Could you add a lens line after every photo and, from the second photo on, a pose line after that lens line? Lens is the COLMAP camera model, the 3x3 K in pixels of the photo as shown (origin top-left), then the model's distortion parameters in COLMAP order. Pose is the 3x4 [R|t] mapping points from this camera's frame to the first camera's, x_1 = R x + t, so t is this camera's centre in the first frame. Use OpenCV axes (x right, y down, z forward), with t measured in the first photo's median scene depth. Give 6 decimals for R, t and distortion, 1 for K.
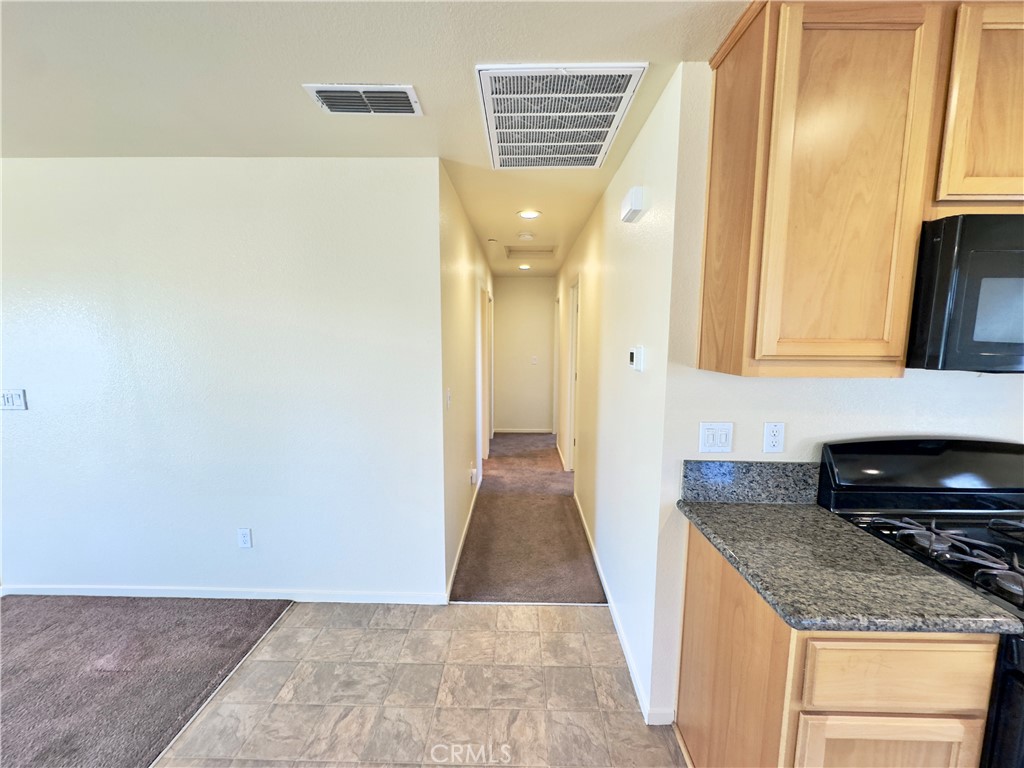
lens RADIAL K [[413.3, 0, 511.7], [0, 413.3, 388.1], [0, 0, 1]] dist [-0.014241, 0.004585]
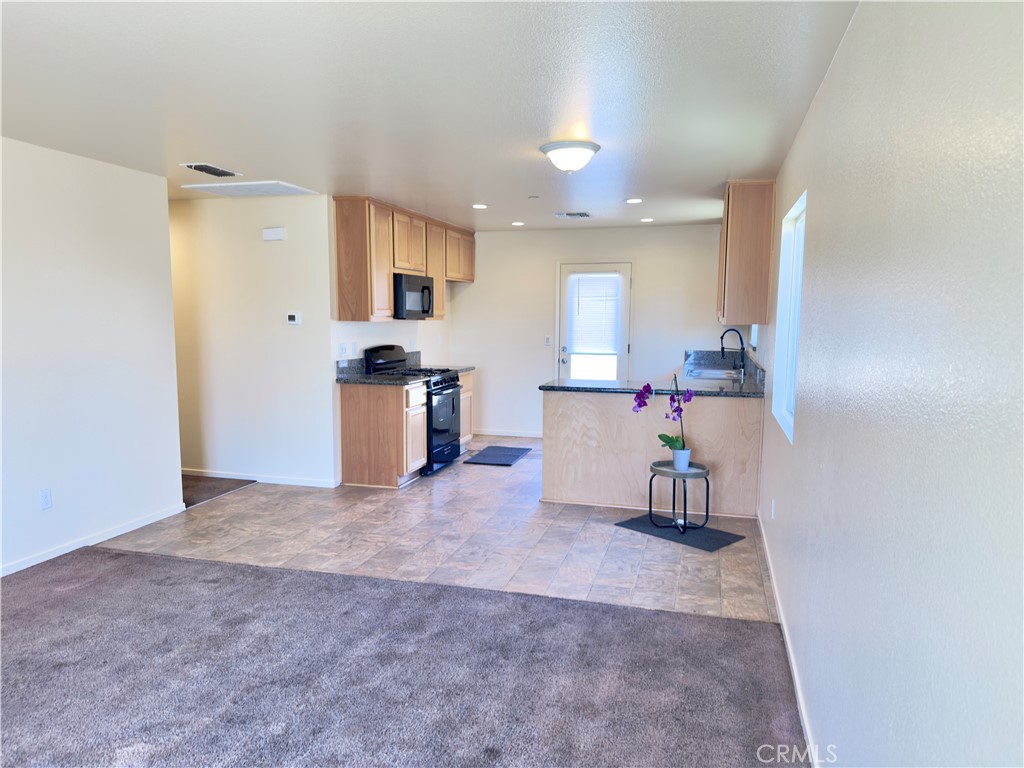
lens RADIAL K [[720.9, 0, 515.3], [0, 720.9, 377.4], [0, 0, 1]] dist [0.093187, -0.143676]
pose [[0.244258, -0.089889, 0.965535, -3.306207], [0.113078, 0.991542, 0.063704, 0.124939], [-0.963095, 0.093620, 0.252357, -0.994197]]
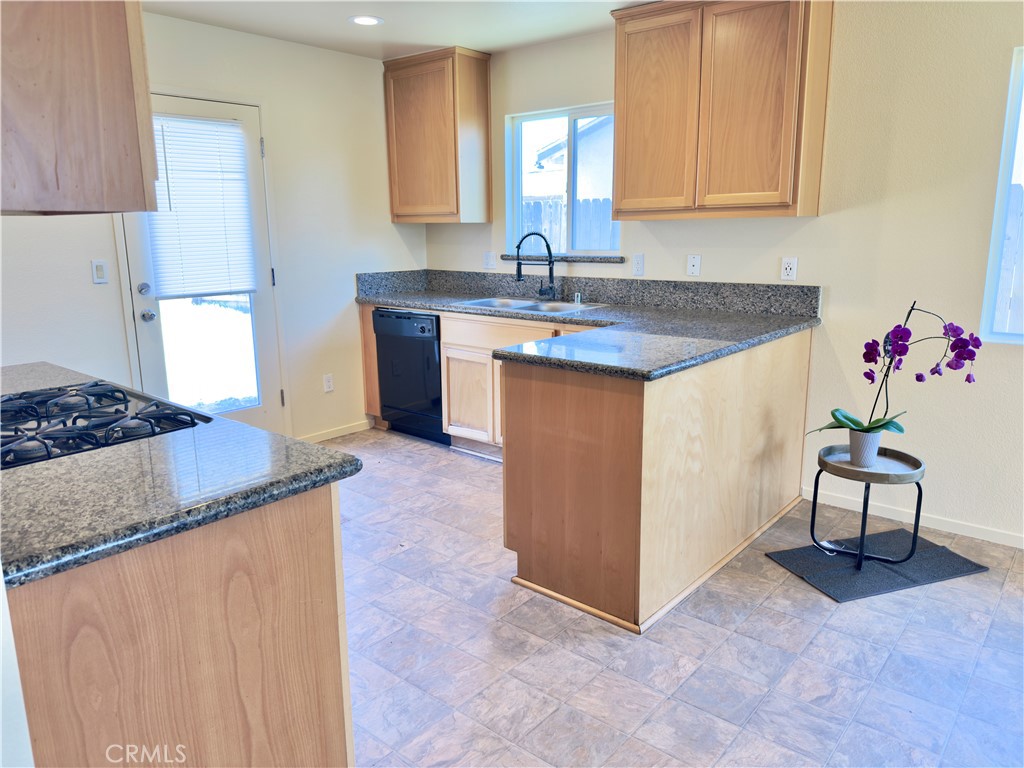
lens RADIAL K [[720.9, 0, 515.3], [0, 720.9, 377.4], [0, 0, 1]] dist [0.093187, -0.143676]
pose [[-0.776276, -0.125207, 0.617834, -0.353664], [0.082022, 0.951685, 0.295920, -0.044272], [-0.625035, 0.280392, -0.728500, 1.159848]]
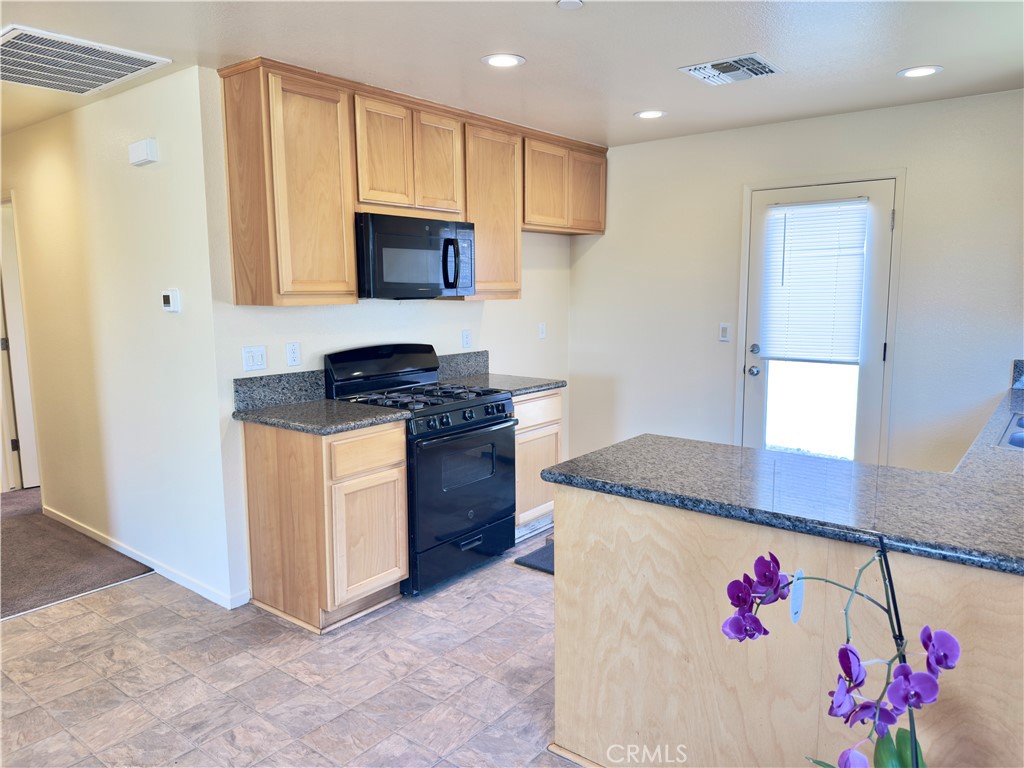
lens RADIAL K [[720.9, 0, 515.3], [0, 720.9, 377.4], [0, 0, 1]] dist [0.093187, -0.143676]
pose [[0.604068, -0.112374, 0.788970, -0.822659], [0.108207, 0.992406, 0.058502, 0.135442], [-0.789552, 0.050033, 0.611640, -1.043502]]
